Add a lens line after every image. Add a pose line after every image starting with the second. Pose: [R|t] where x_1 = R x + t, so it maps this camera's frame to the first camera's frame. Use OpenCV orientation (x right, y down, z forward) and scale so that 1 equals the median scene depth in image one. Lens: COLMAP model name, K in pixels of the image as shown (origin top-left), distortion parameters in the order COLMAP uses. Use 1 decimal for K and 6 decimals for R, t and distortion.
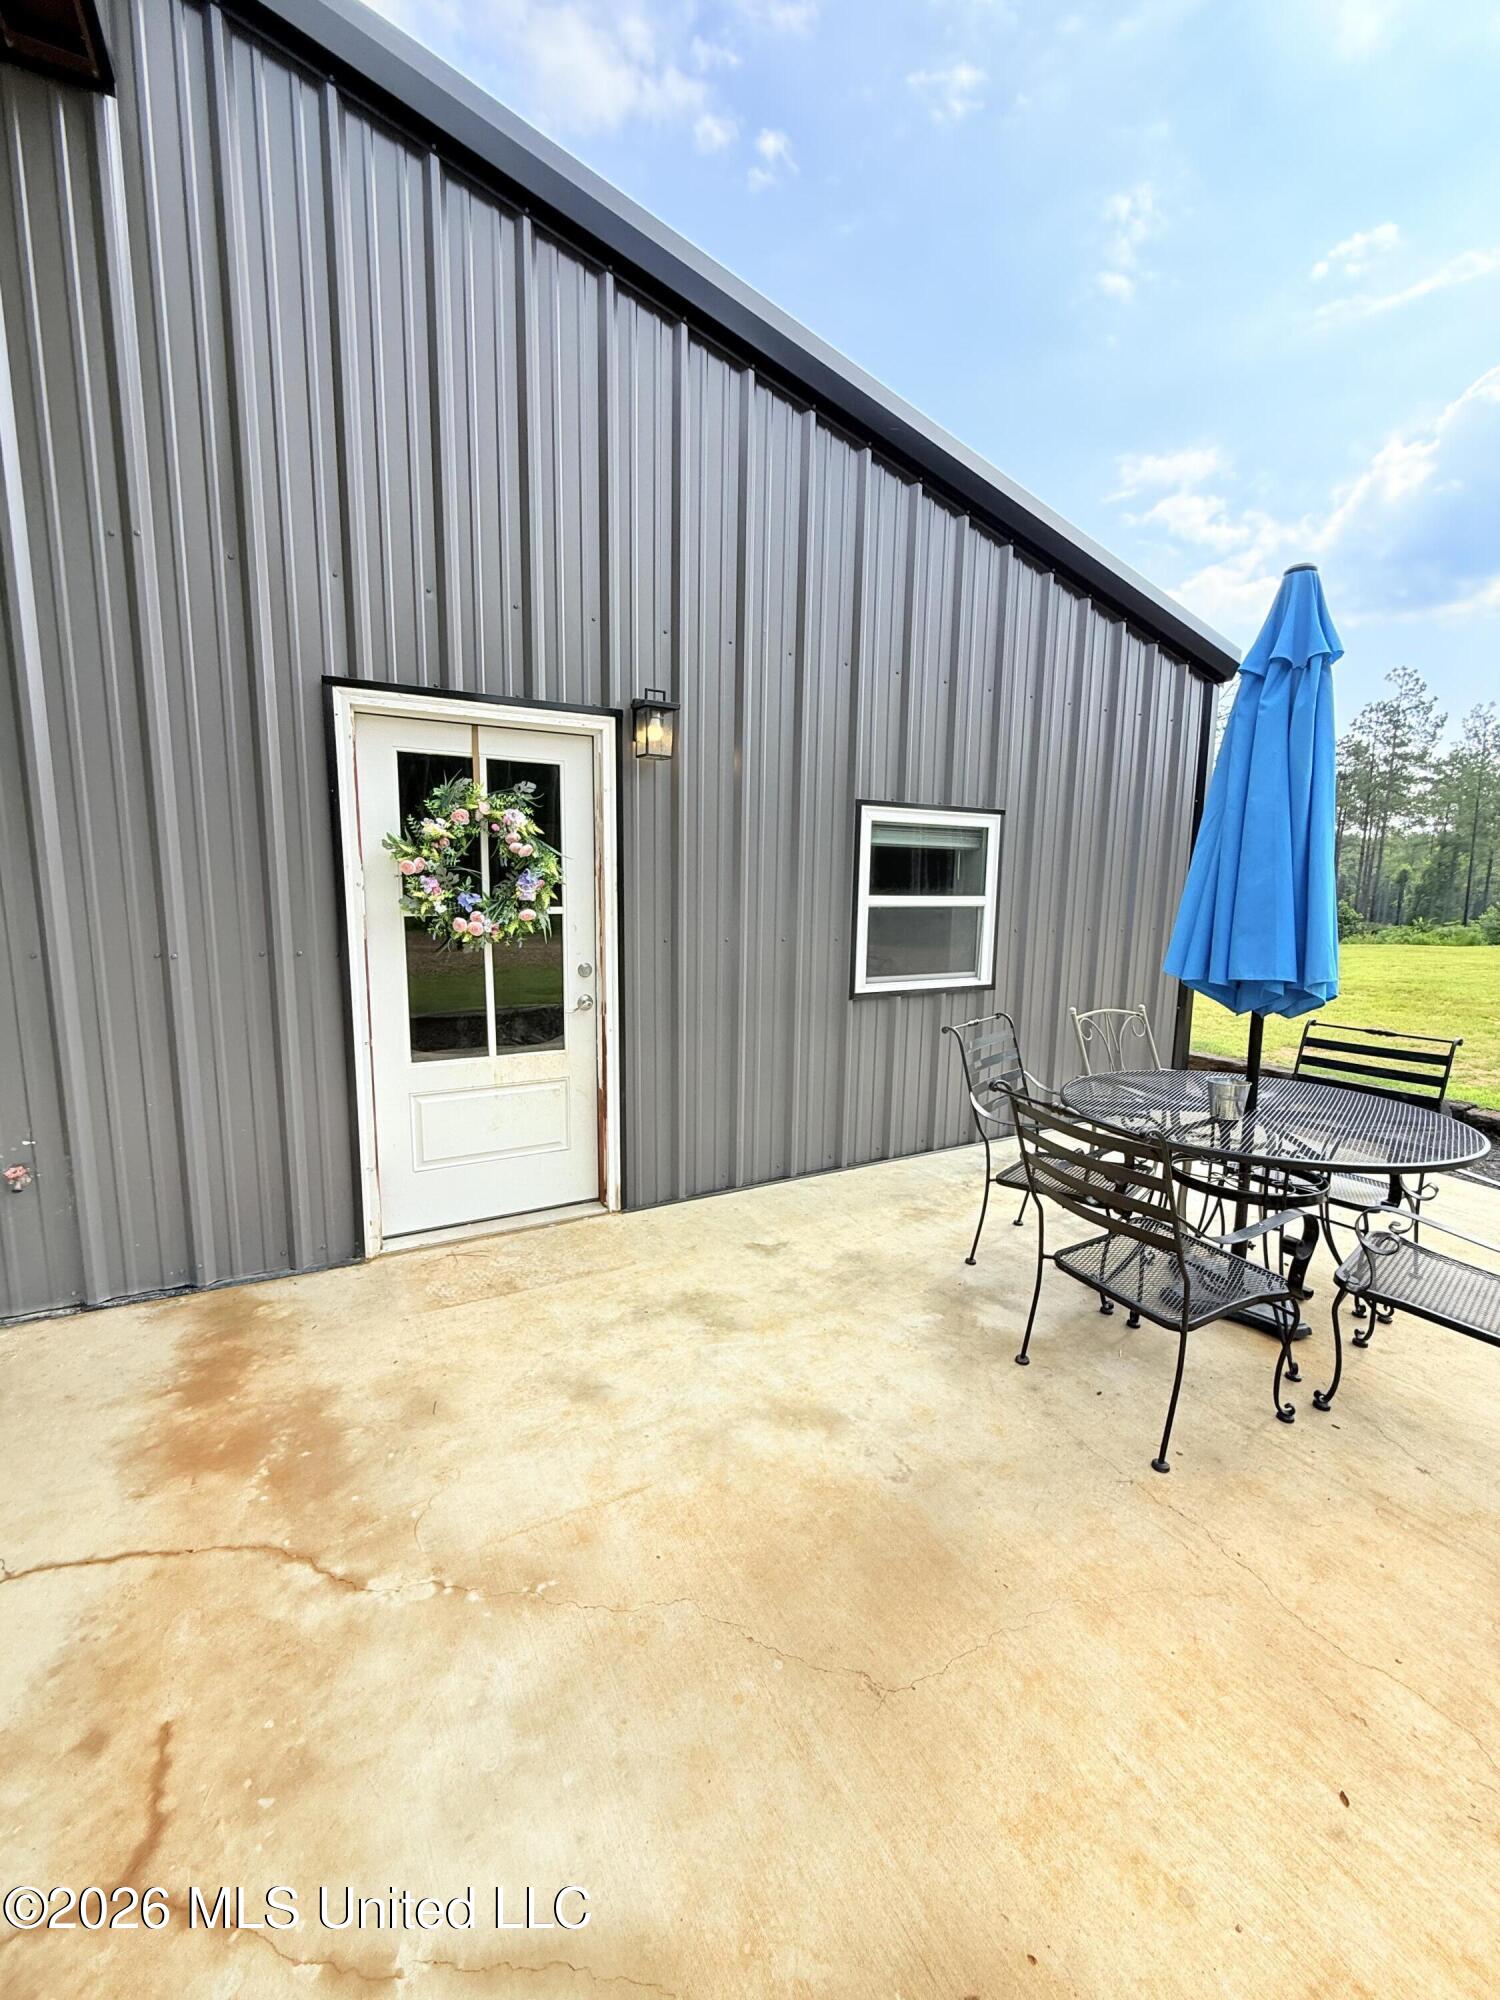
lens RADIAL K [[800.6, 0, 750.0], [0, 800.6, 1000.0], [0, 0, 1]] dist [-0.000728, 0.000125]
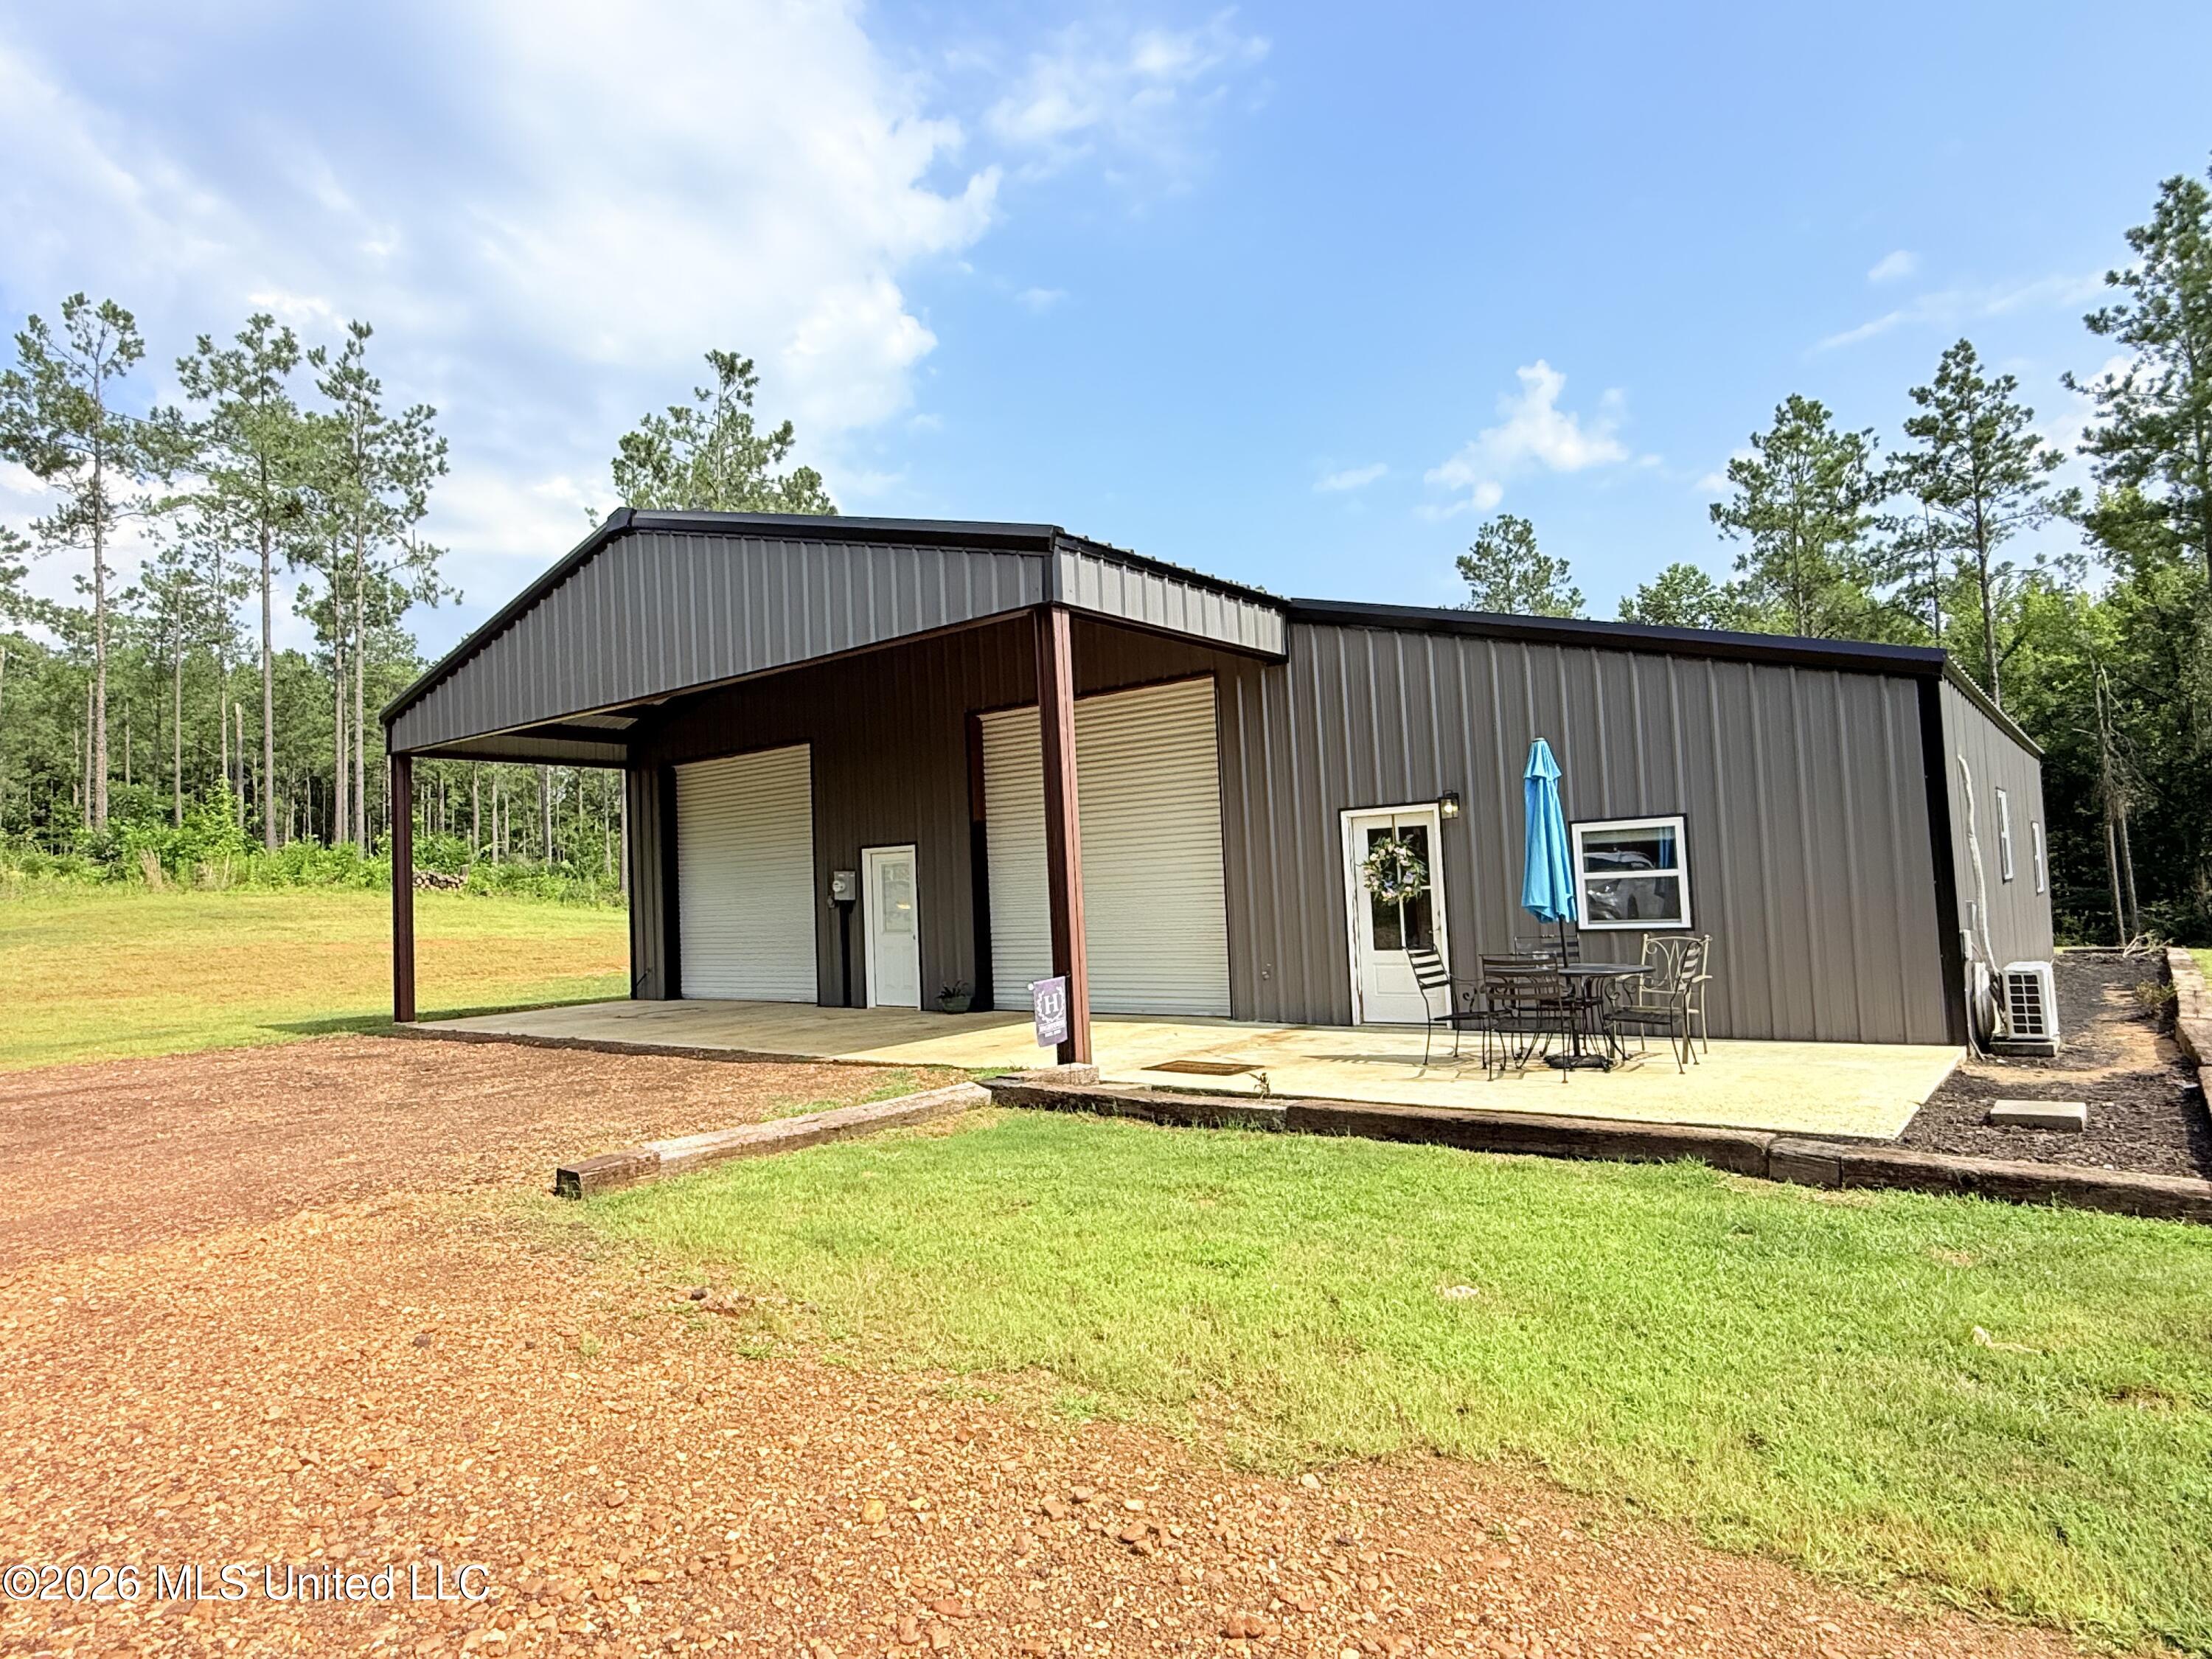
lens RADIAL K [[1409.1, 0, 1106.0], [0, 1409.1, 829.5], [0, 0, 1]] dist [-0.001537, -0.001145]
pose [[0.411376, -0.070774, -0.908714, 2.962059], [-0.082426, 0.990007, -0.114420, 0.251917], [0.907731, 0.121971, 0.401432, -1.419255]]
